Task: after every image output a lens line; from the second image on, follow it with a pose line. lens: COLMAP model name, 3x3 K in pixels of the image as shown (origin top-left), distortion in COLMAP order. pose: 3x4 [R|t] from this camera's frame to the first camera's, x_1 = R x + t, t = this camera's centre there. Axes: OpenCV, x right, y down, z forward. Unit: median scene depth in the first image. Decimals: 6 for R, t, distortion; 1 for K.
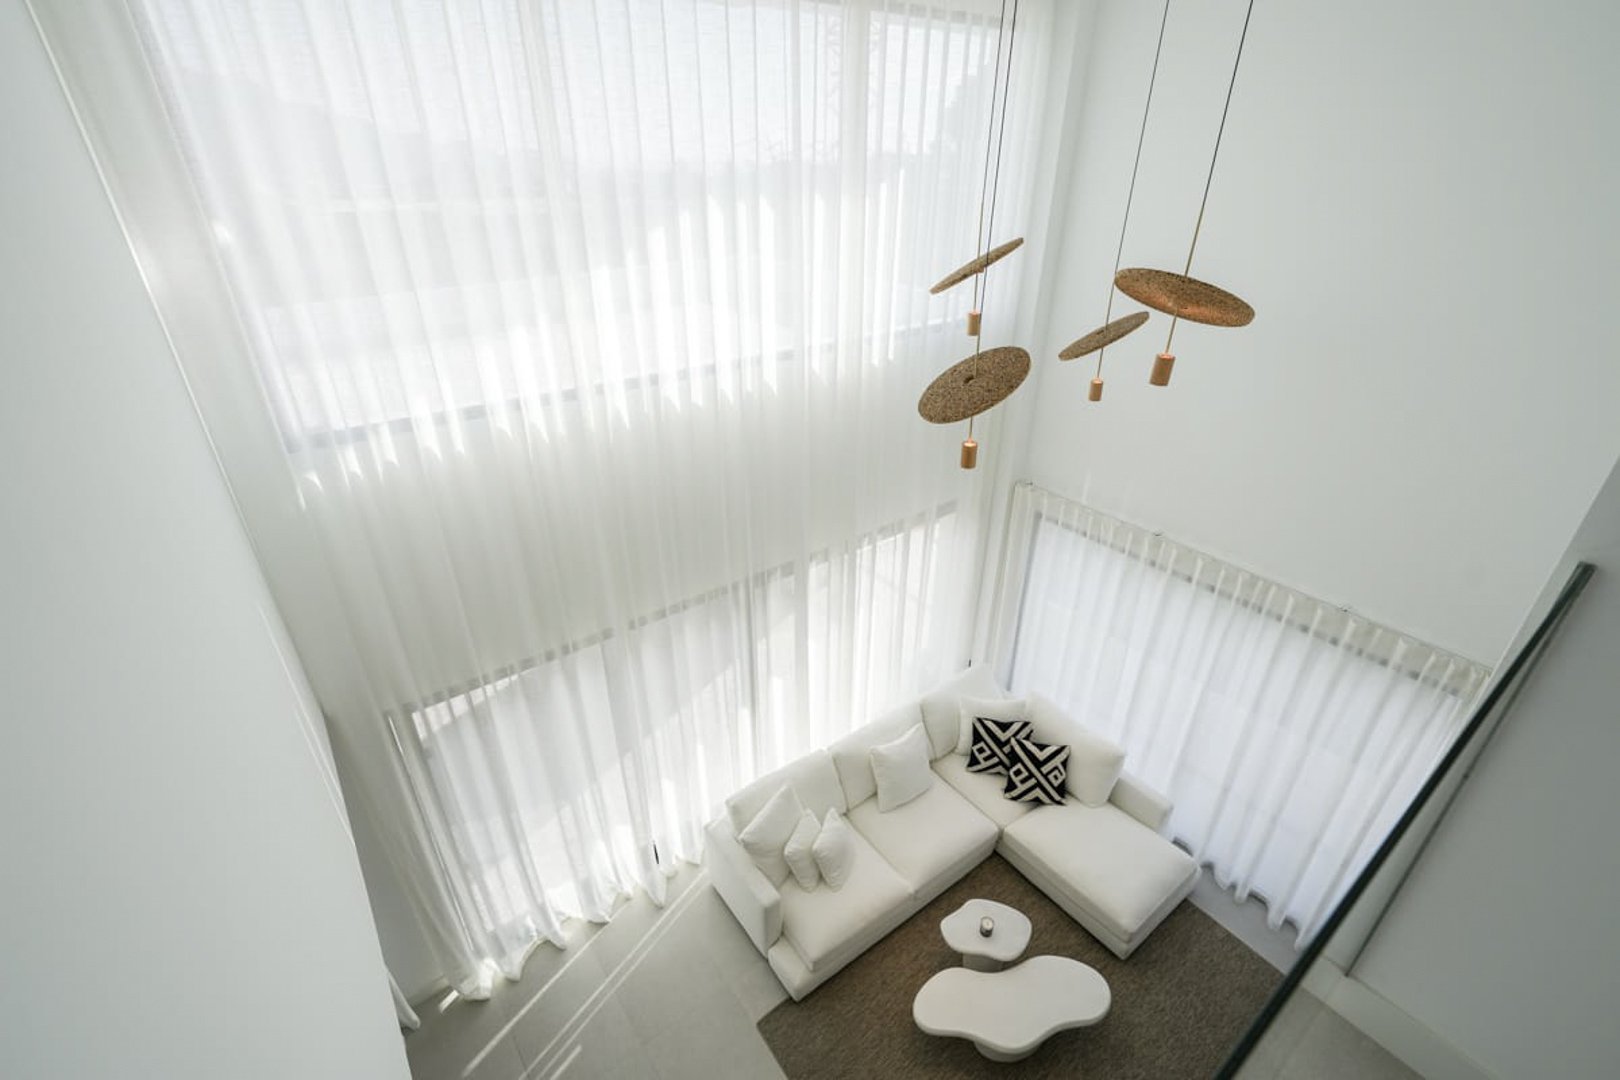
lens RADIAL K [[708.6, 0, 810.0], [0, 708.6, 540.0], [0, 0, 1]] dist [-0.002211, 0.000332]
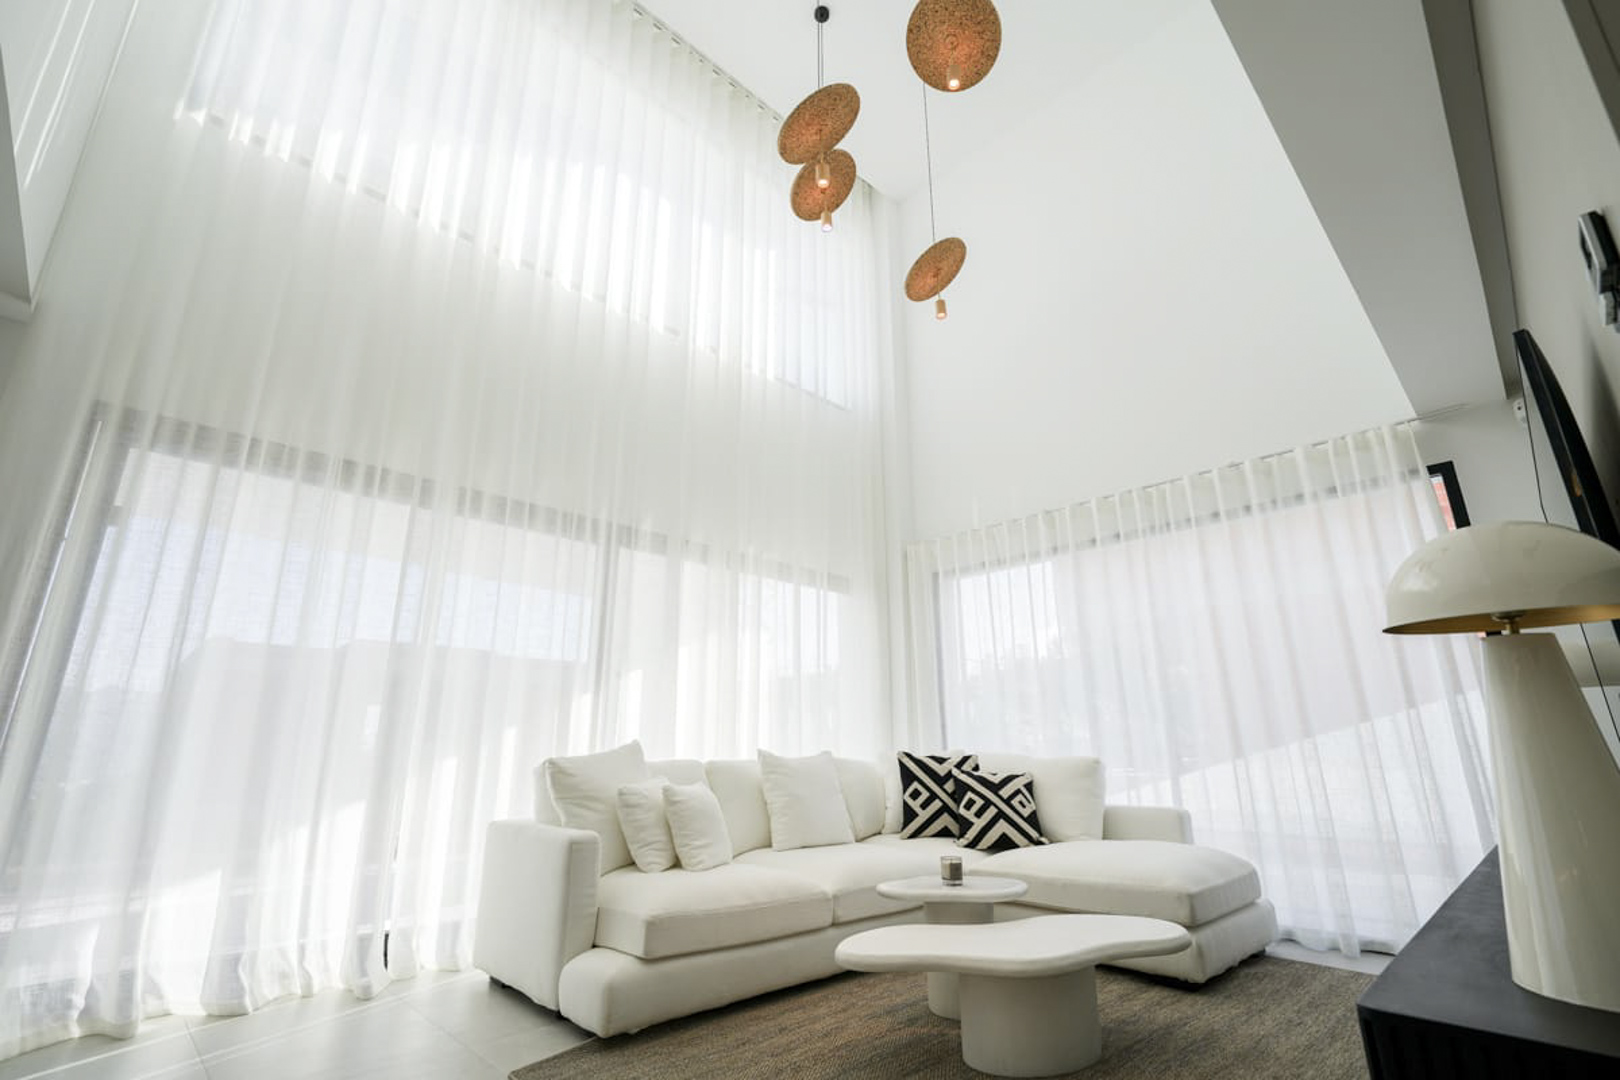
lens RADIAL K [[722.2, 0, 810.0], [0, 722.2, 540.0], [0, 0, 1]] dist [-0.002079, -0.000464]
pose [[0.992585, 0.026073, 0.118722, 0.044191], [0.064223, 0.716765, -0.694351, 0.632759], [-0.103200, 0.696827, 0.709776, 0.325889]]
